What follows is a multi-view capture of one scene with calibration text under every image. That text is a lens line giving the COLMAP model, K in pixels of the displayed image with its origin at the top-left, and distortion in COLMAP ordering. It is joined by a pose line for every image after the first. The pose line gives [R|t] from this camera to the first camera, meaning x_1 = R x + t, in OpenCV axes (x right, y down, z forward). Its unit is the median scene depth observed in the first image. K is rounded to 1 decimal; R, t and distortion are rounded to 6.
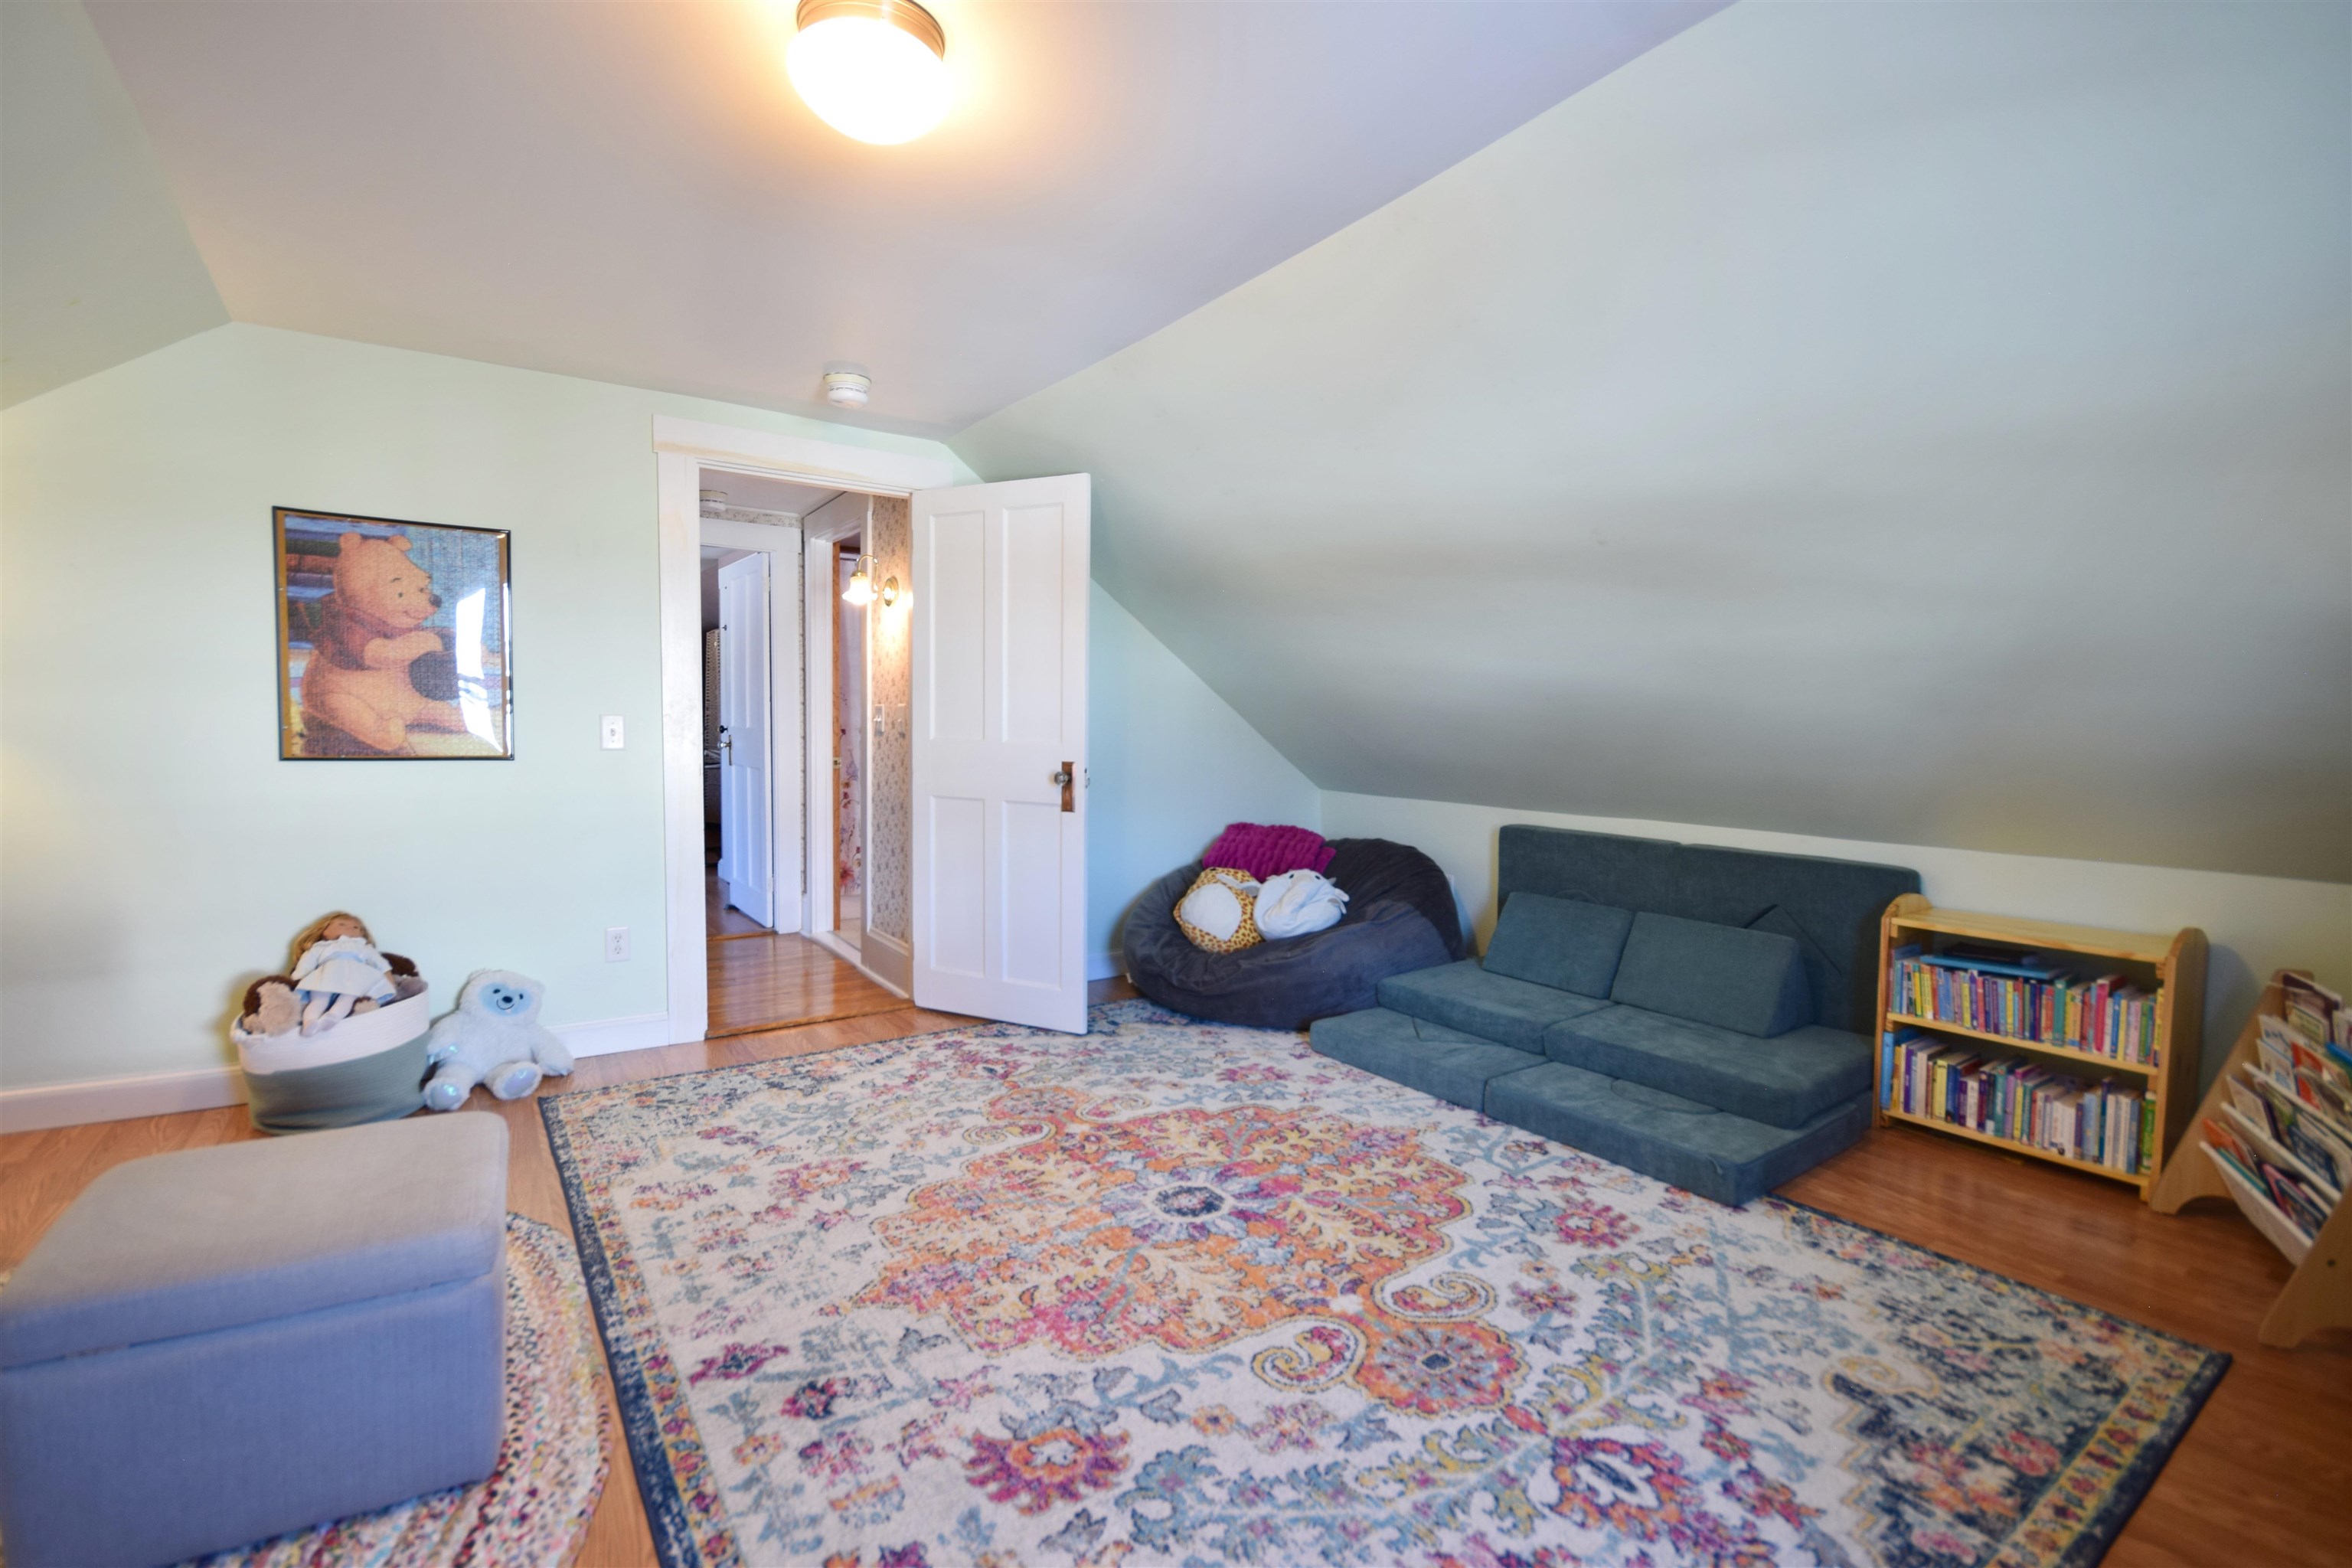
lens RADIAL K [[1049.3, 0, 1178.3], [0, 1049.3, 774.6], [0, 0, 1]] dist [-0.001947, -0.000086]
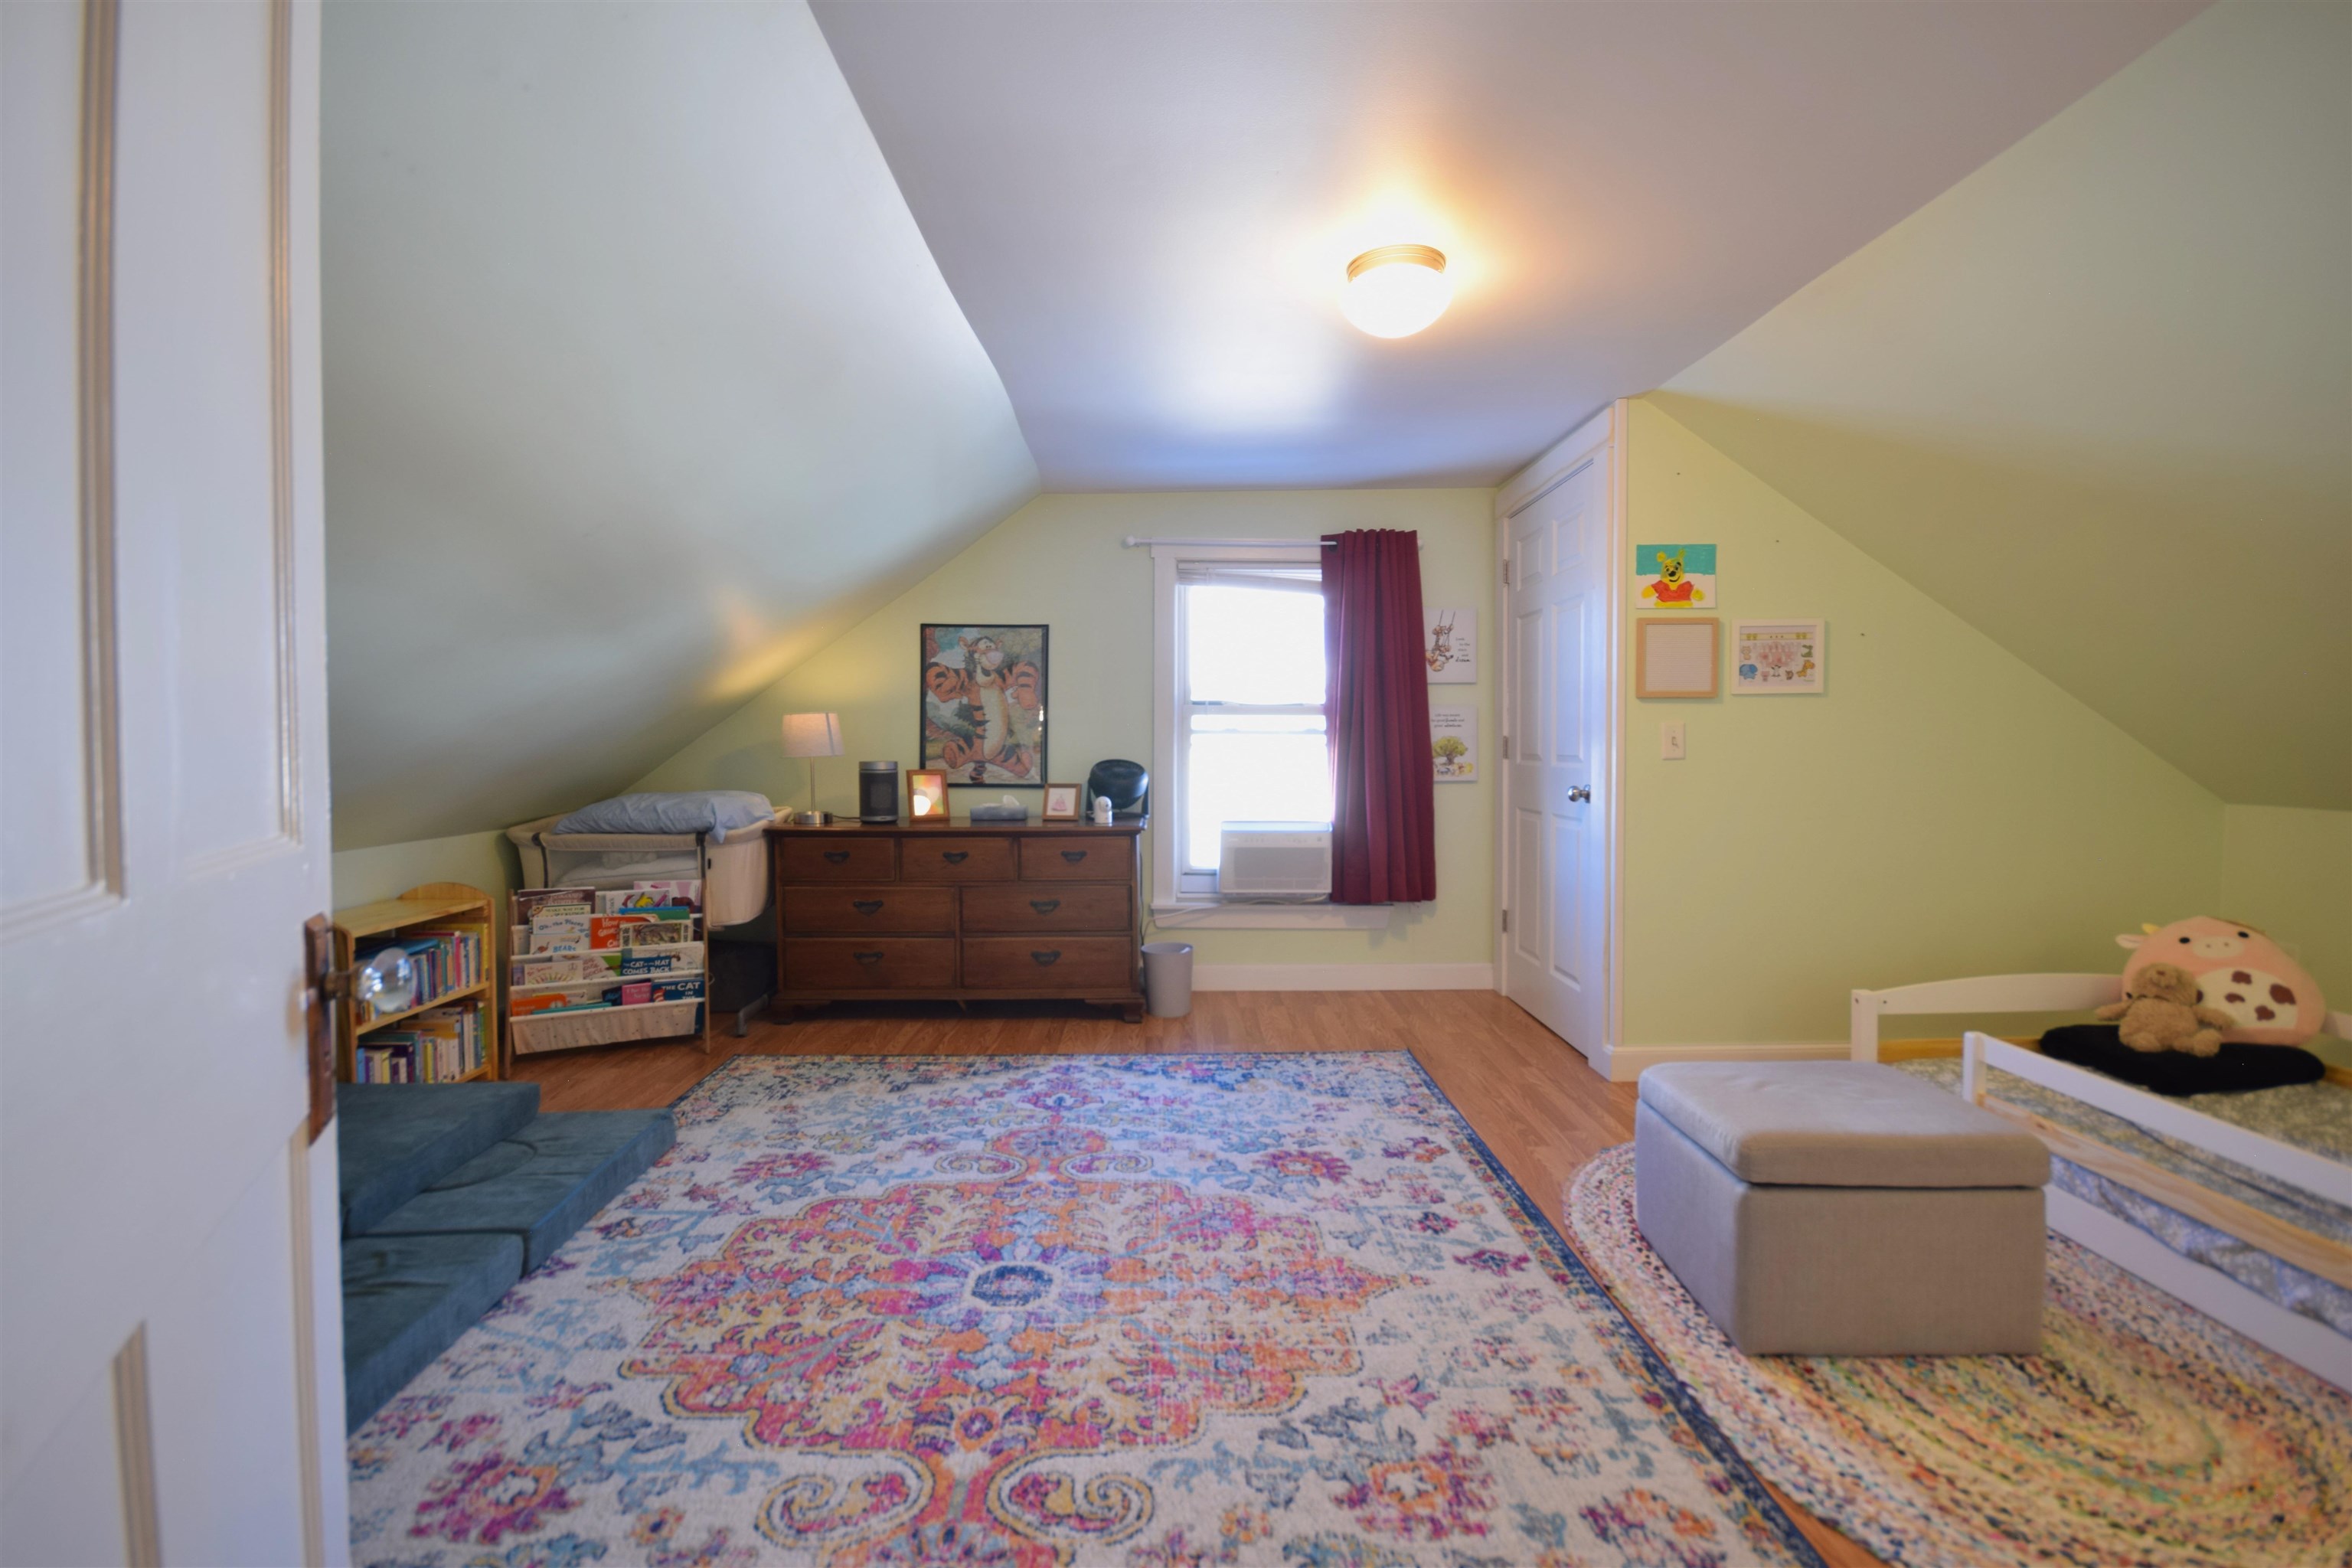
lens RADIAL K [[1049.3, 0, 1178.3], [0, 1049.3, 774.6], [0, 0, 1]] dist [-0.001947, -0.000086]
pose [[-0.831468, -0.029268, 0.554801, -0.636952], [0.020967, 0.996247, 0.083978, -0.095649], [-0.555177, 0.081457, -0.827734, 1.782021]]
